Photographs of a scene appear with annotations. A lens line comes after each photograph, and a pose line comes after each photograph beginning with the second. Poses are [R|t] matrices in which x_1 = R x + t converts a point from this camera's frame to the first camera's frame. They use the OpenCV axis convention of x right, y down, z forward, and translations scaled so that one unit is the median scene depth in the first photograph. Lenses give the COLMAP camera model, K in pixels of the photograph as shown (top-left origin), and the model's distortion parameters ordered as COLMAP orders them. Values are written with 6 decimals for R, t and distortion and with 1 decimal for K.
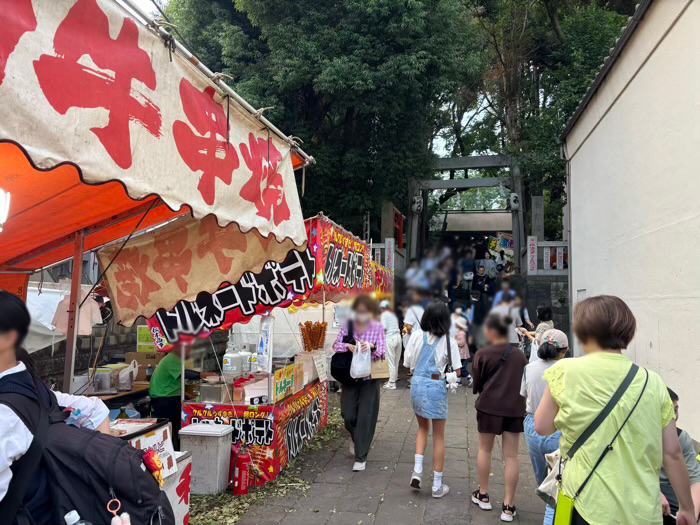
lens RADIAL K [[519.3, 0, 353.0], [0, 519.3, 267.8], [0, 0, 1]] dist [0.070183, -0.092068]
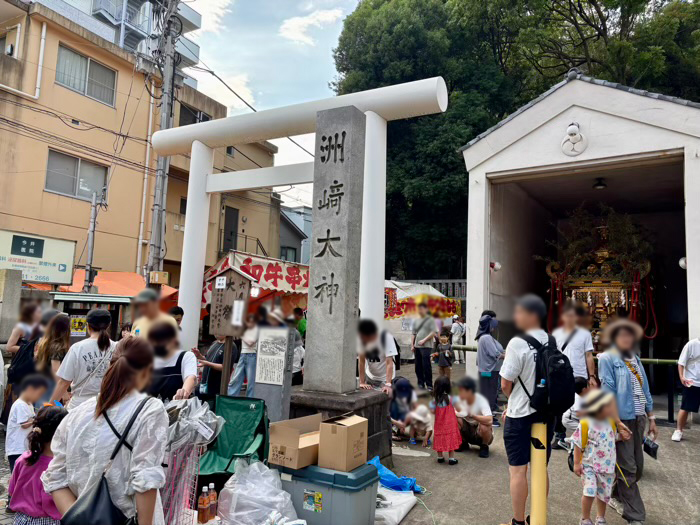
lens RADIAL K [[518.2, 0, 369.1], [0, 518.2, 273.8], [0, 0, 1]] dist [0.074365, -0.121580]
pose [[0.938895, -0.019307, -0.343661, 1.218860], [0.007641, 0.999349, -0.035266, -0.055046], [0.344118, 0.030485, 0.938431, -1.975498]]
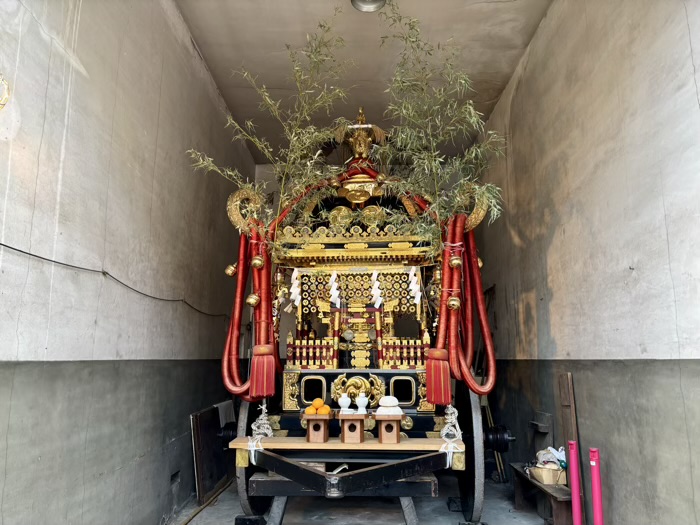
lens RADIAL K [[519.3, 0, 353.0], [0, 519.3, 267.8], [0, 0, 1]] dist [0.070183, -0.092068]
pose [[0.980660, 0.018004, 0.194888, 1.185844], [0.003286, 0.994106, -0.108367, 0.076367], [-0.195691, 0.106911, 0.974821, 0.343391]]
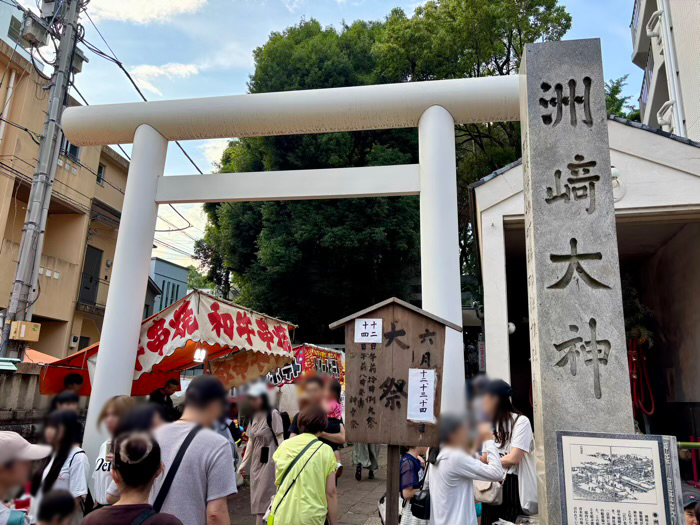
lens RADIAL K [[519.3, 0, 353.0], [0, 519.3, 267.8], [0, 0, 1]] dist [0.070183, -0.092068]
pose [[0.998581, -0.003442, -0.053142, 0.312169], [-0.005871, 0.984709, -0.174107, -0.045532], [0.052929, 0.174172, 0.983292, -1.450718]]
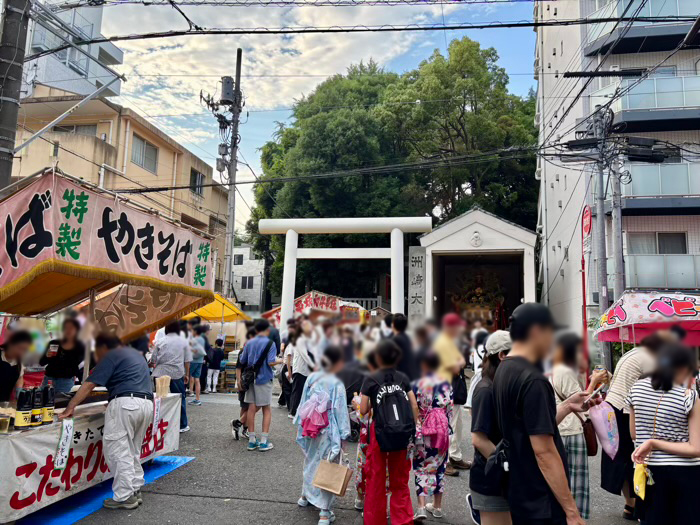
lens RADIAL K [[519.3, 0, 353.0], [0, 519.3, 267.8], [0, 0, 1]] dist [0.070183, -0.092068]
pose [[0.997995, -0.001206, -0.063274, 0.392216], [-0.002262, 0.998500, -0.054703, -0.218338], [0.063245, 0.054736, 0.996496, -4.506199]]
